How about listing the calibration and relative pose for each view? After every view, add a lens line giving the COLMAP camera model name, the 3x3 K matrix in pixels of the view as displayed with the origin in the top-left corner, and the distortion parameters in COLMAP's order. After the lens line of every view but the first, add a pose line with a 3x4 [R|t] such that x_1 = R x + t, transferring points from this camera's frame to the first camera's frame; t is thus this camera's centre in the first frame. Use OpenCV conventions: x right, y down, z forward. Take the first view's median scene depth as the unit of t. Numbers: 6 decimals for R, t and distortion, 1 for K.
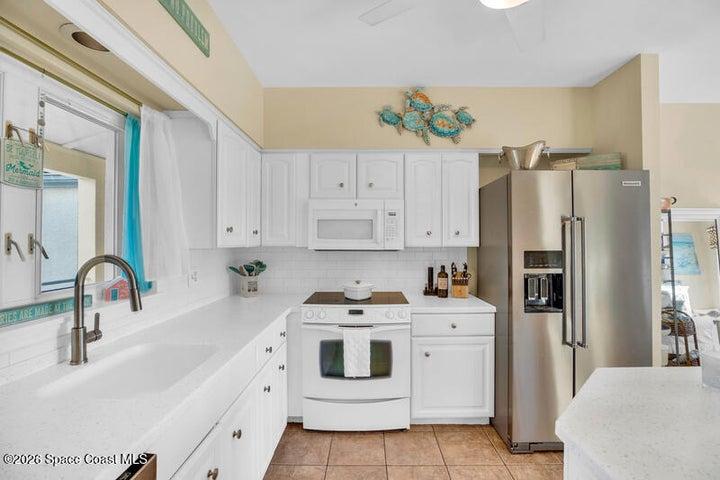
lens RADIAL K [[331.7, 0, 360.2], [0, 331.7, 238.4], [0, 0, 1]] dist [-0.041970, 0.011468]
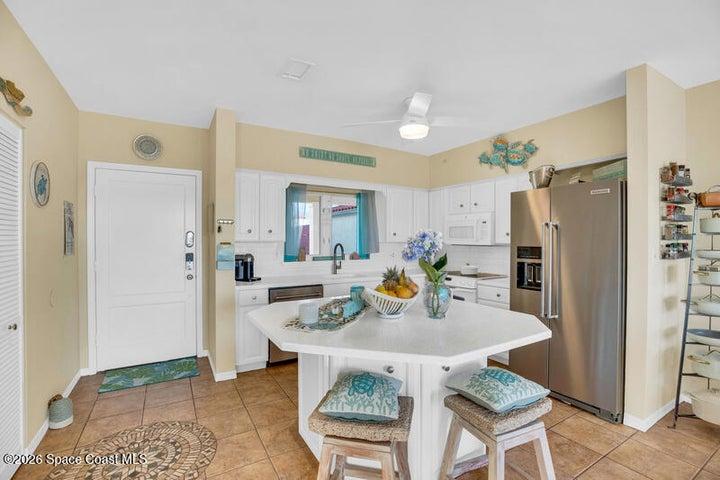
lens RADIAL K [[331.7, 0, 361.7], [0, 331.7, 239.6], [0, 0, 1]] dist [-0.041970, 0.011468]
pose [[0.520894, 0.002732, -0.853617, 1.172931], [0.006314, 0.999955, 0.007053, -0.006462], [0.853598, -0.009064, 0.520853, -0.311841]]
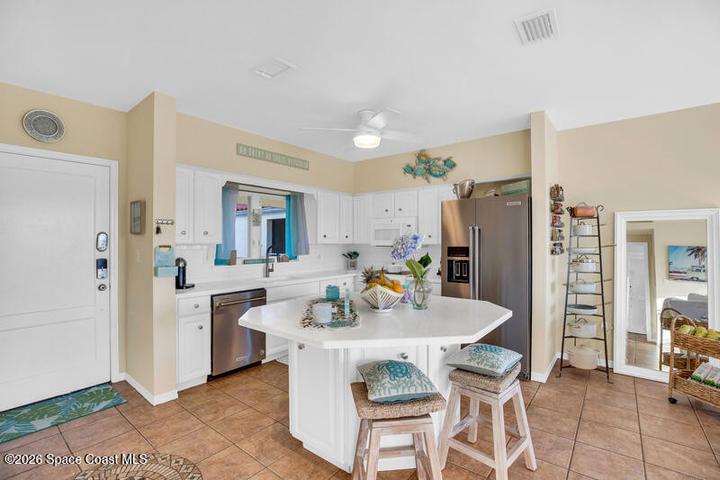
lens RADIAL K [[331.7, 0, 362.4], [0, 331.7, 240.4], [0, 0, 1]] dist [-0.041970, 0.011468]
pose [[0.791478, -0.002356, -0.611193, 1.023738], [0.008262, 0.999942, 0.006844, -0.009331], [0.611142, -0.010466, 0.791452, -0.569225]]
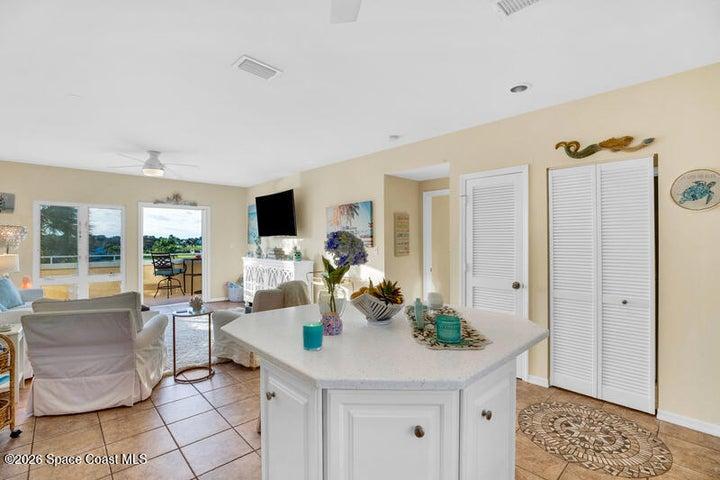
lens RADIAL K [[331.7, 0, 362.5], [0, 331.7, 238.7], [0, 0, 1]] dist [-0.041970, 0.011468]
pose [[-0.692407, 0.003456, 0.721499, -0.027323], [-0.005255, 0.999938, -0.009833, 0.000212], [-0.721488, -0.010600, -0.692346, 0.746282]]
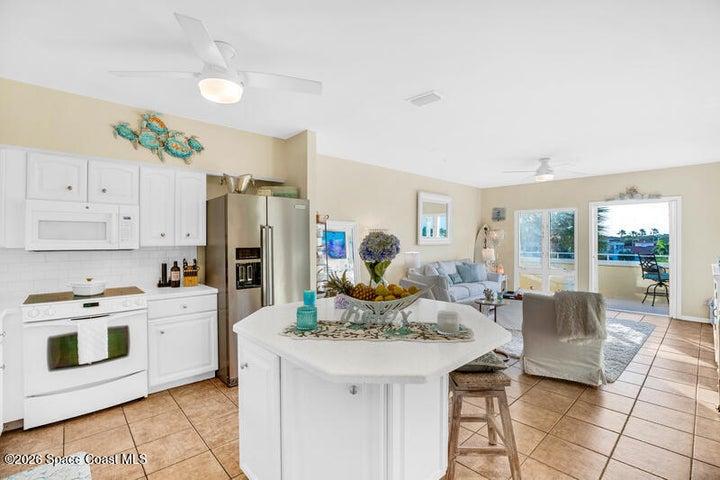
lens RADIAL K [[331.7, 0, 362.2], [0, 331.7, 239.0], [0, 0, 1]] dist [-0.041970, 0.011468]
pose [[0.725062, 0.001415, 0.688682, -0.094035], [-0.004663, 0.999985, 0.002855, -0.008293], [-0.688668, -0.005281, 0.725058, -0.396551]]
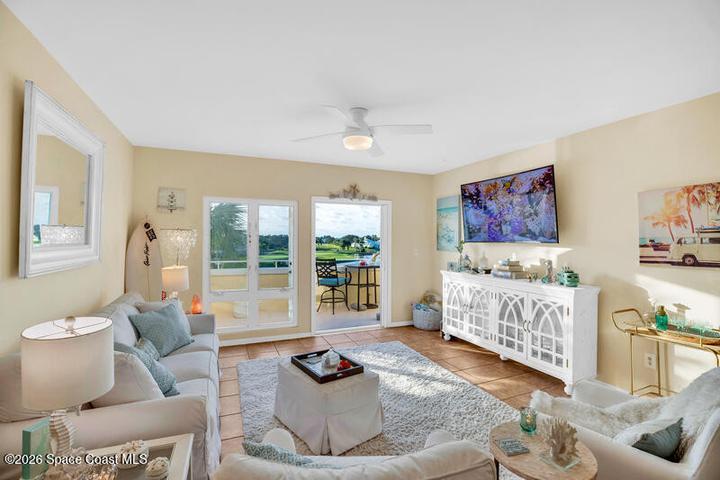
lens RADIAL K [[331.7, 0, 363.7], [0, 331.7, 241.8], [0, 0, 1]] dist [-0.041970, 0.011468]
pose [[-0.412392, -0.010266, 0.910949, 1.072205], [-0.010770, 0.999922, 0.006393, -0.045059], [-0.910943, -0.007174, -0.412470, 0.786658]]
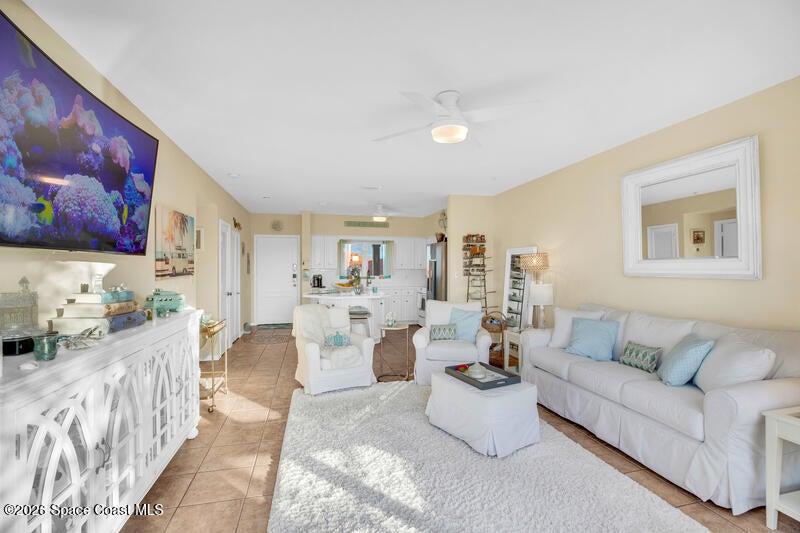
lens RADIAL K [[368.6, 0, 403.3], [0, 368.6, 266.8], [0, 0, 1]] dist [-0.041970, 0.011468]
pose [[0.257160, -0.002201, -0.966366, 3.194989], [0.008527, 0.999964, -0.000009, -0.001429], [0.966331, -0.008238, 0.257169, -0.102285]]
